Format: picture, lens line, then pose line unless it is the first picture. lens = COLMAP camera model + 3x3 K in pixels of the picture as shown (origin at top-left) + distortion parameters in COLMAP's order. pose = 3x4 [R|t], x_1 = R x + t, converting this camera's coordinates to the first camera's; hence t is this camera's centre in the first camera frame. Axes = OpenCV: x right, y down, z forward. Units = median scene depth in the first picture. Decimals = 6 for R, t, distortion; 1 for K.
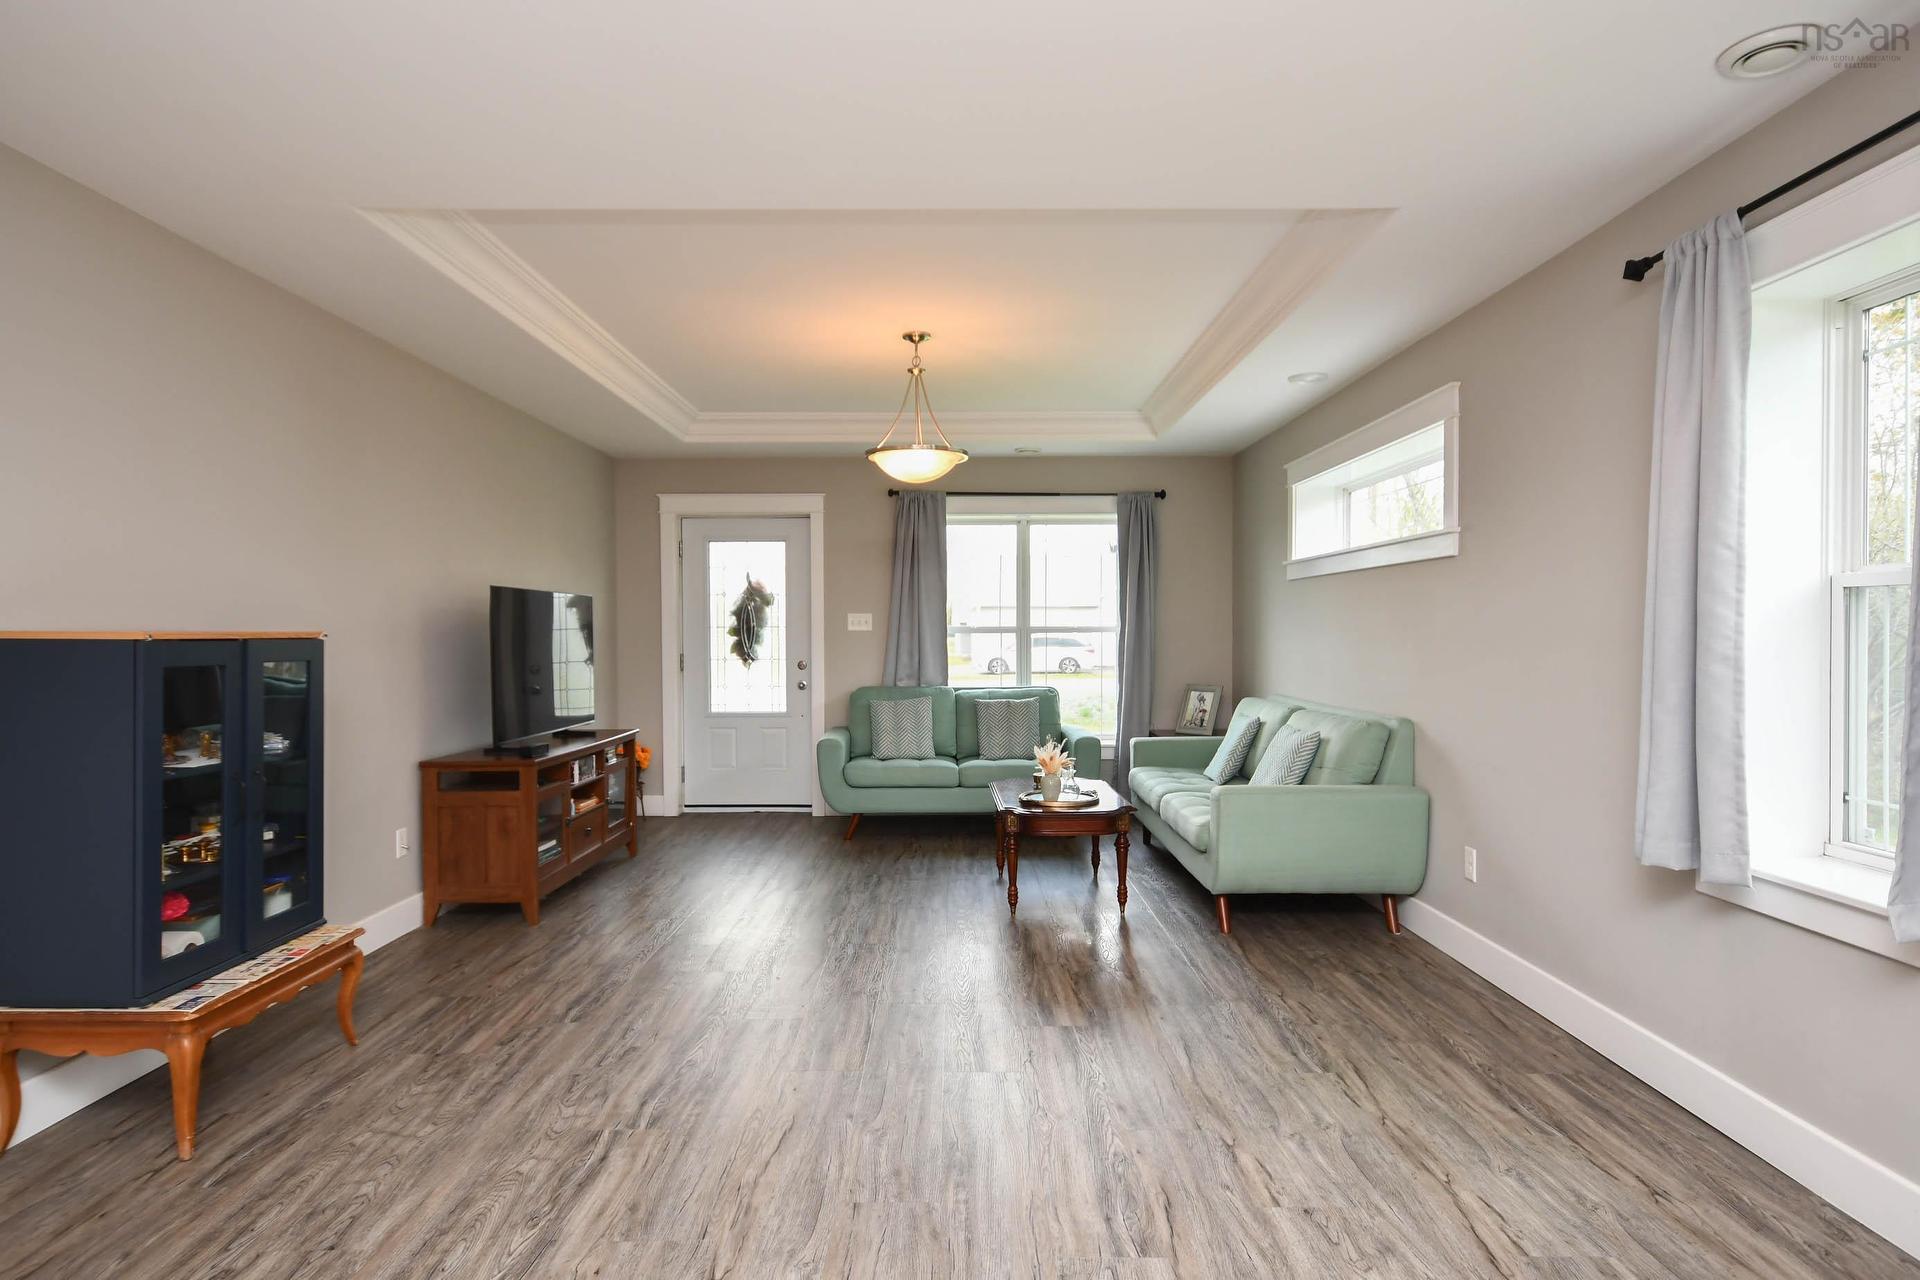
lens RADIAL K [[1032.6, 0, 948.4], [0, 1032.6, 646.6], [0, 0, 1]] dist [-0.000406, -0.000045]
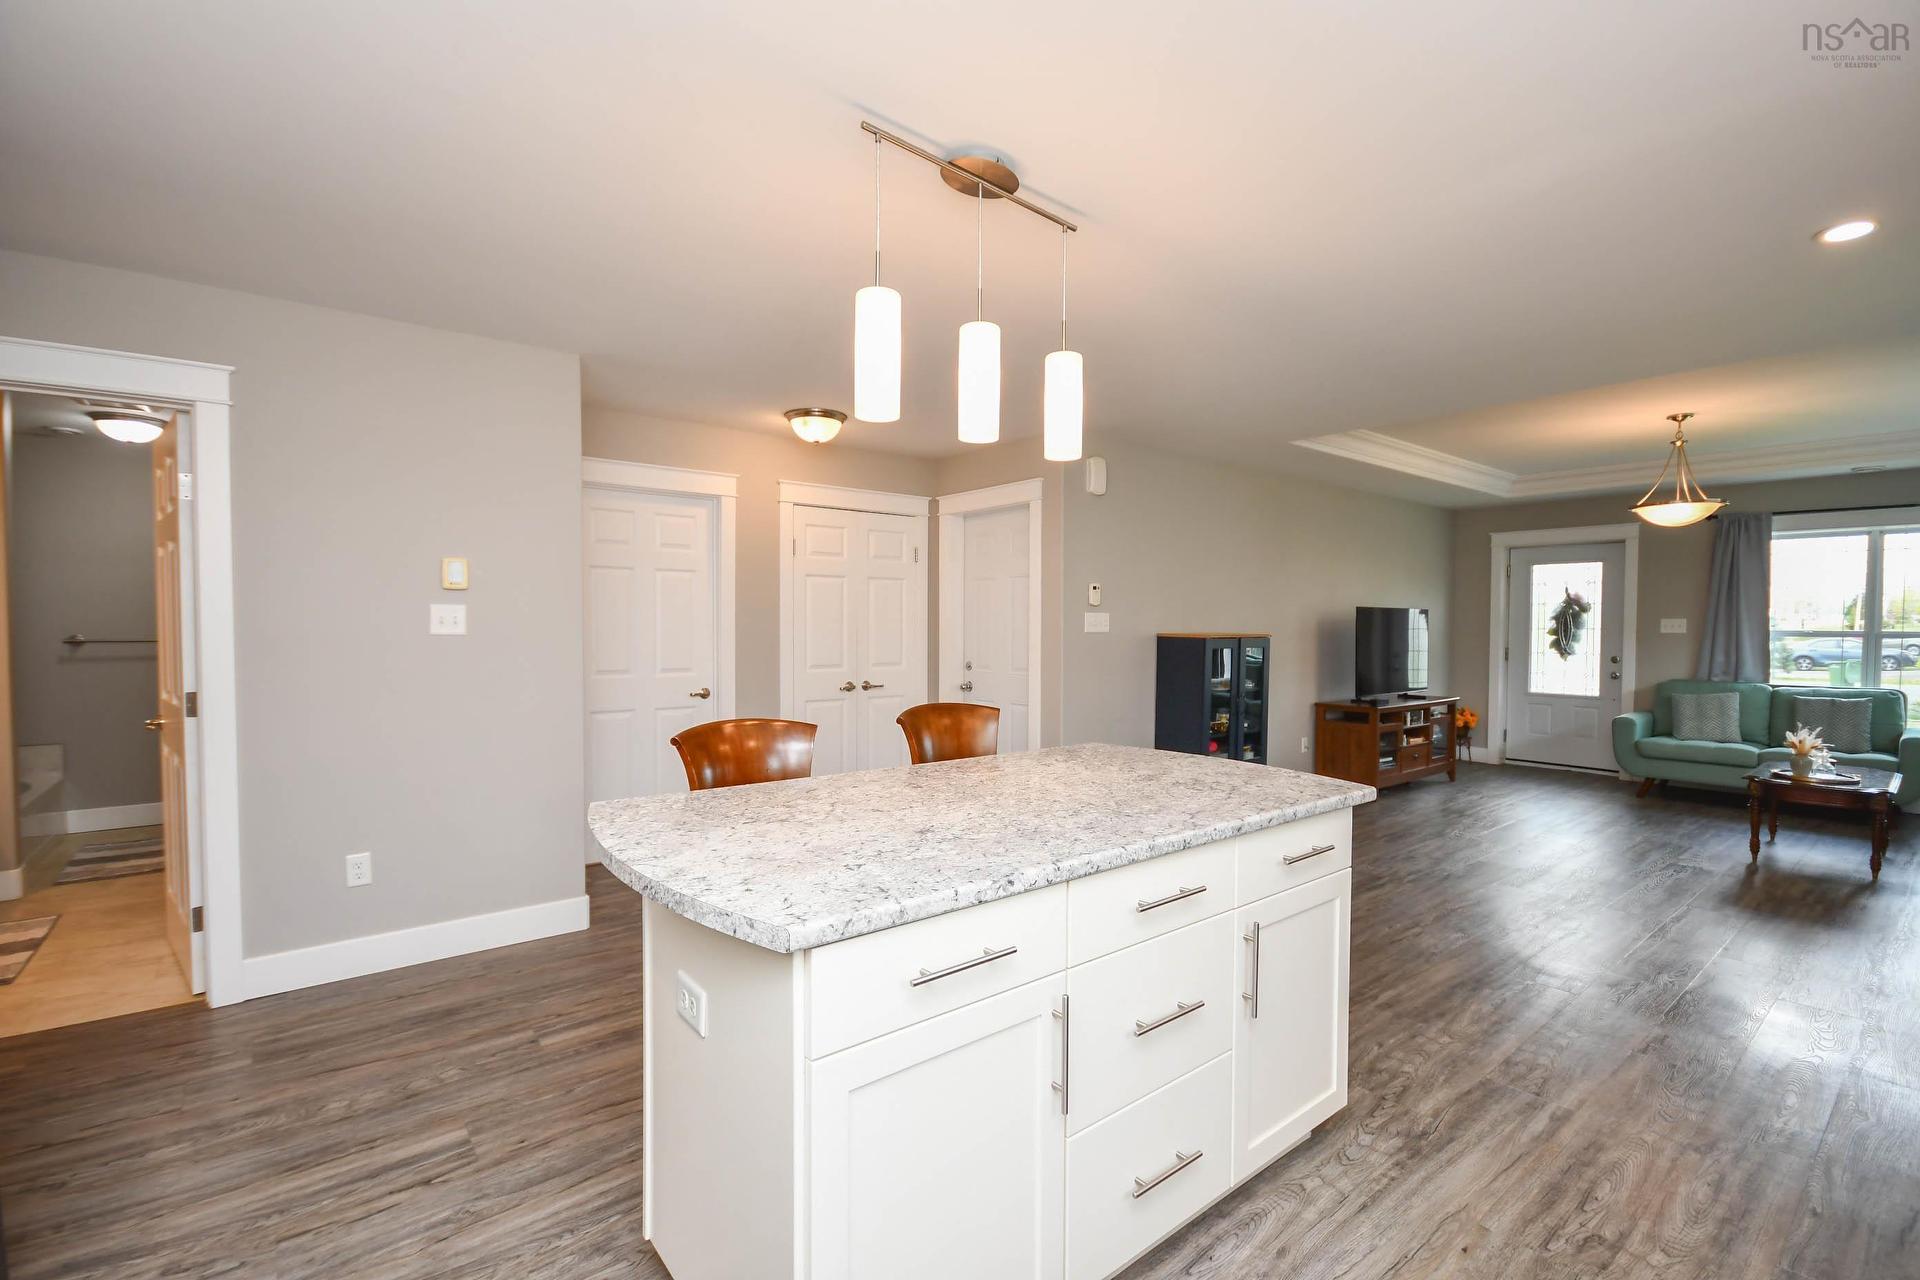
lens RADIAL K [[845.9, 0, 949.0], [0, 845.9, 645.1], [0, 0, 1]] dist [0.009887, -0.011905]
pose [[0.621708, 0.026439, -0.782803, 0.171808], [-0.016097, 0.999650, 0.020979, -0.008815], [0.783084, -0.000442, 0.621916, -0.295094]]
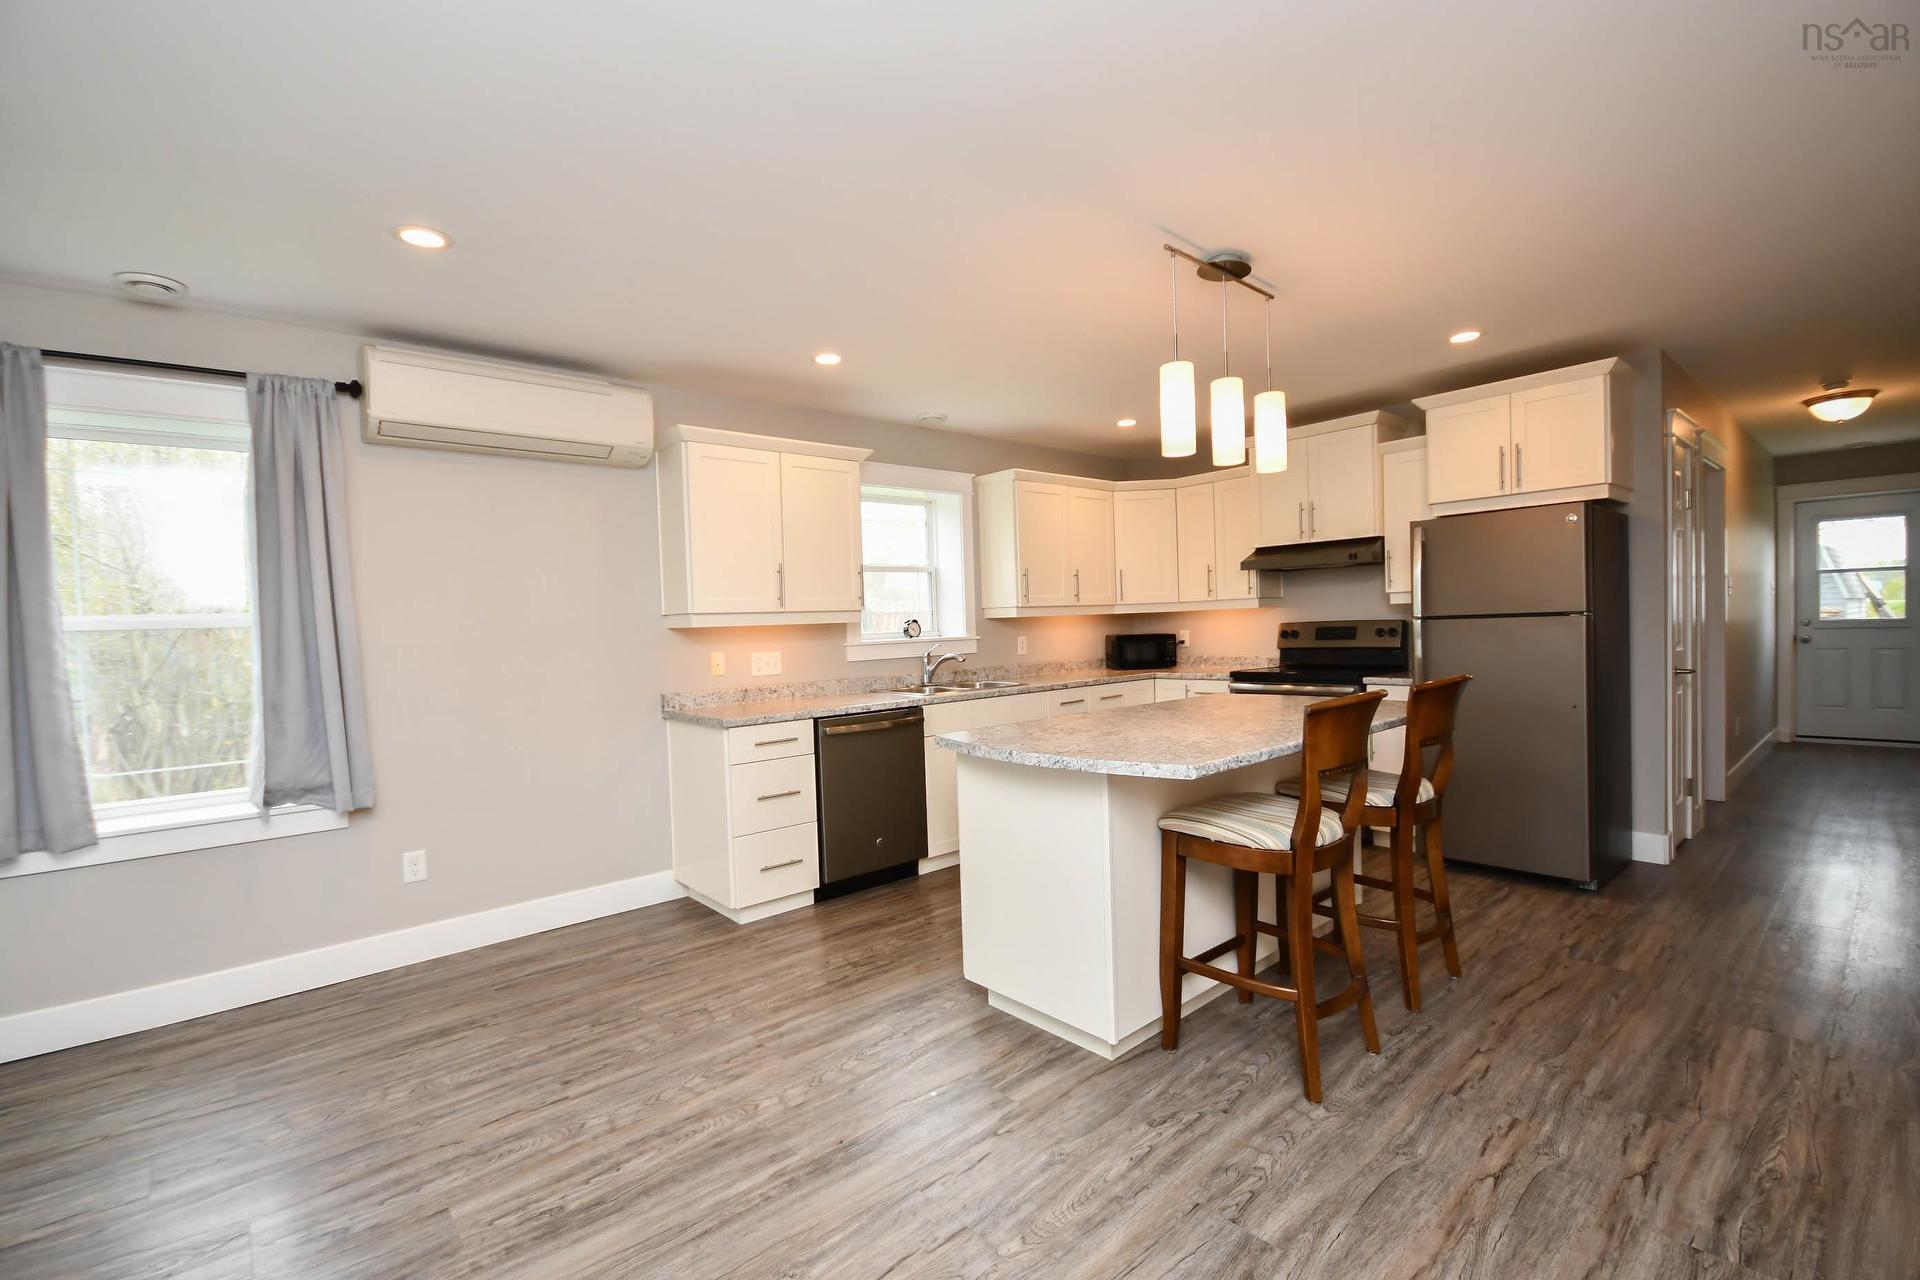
lens RADIAL K [[845.9, 0, 949.0], [0, 845.9, 645.1], [0, 0, 1]] dist [0.009887, -0.011905]
pose [[-0.658400, 0.004141, 0.752657, -0.293863], [0.045657, 0.998363, 0.034446, -0.008223], [-0.751282, 0.057043, -0.657511, 0.295800]]
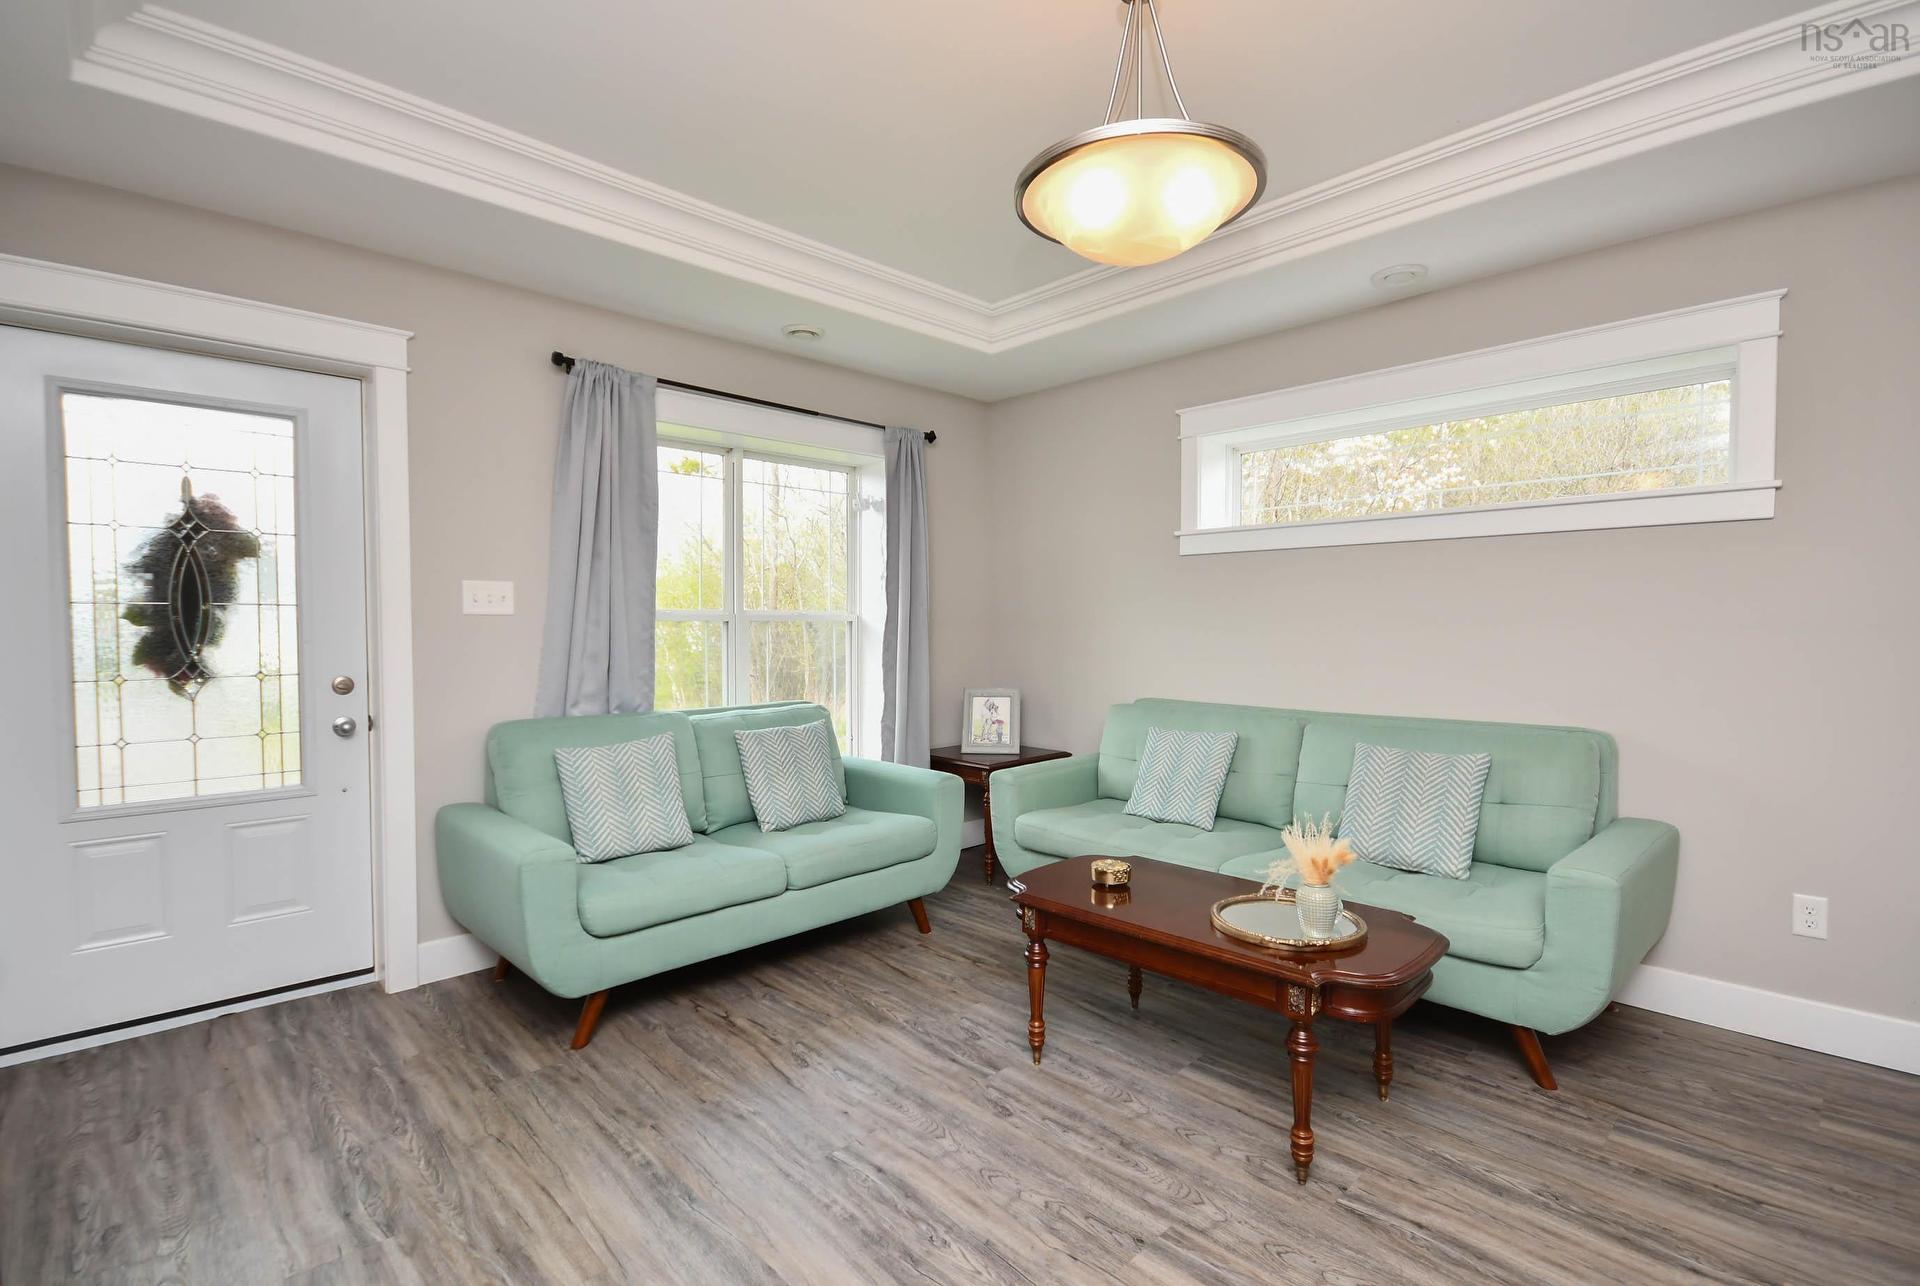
lens RADIAL K [[864.5, 0, 949.6], [0, 864.5, 647.2], [0, 0, 1]] dist [-0.001958, -0.000194]
pose [[0.723684, -0.015706, 0.689952, -0.229144], [0.008506, 0.999868, 0.013839, -0.003236], [-0.690079, -0.004146, 0.723723, 0.553741]]
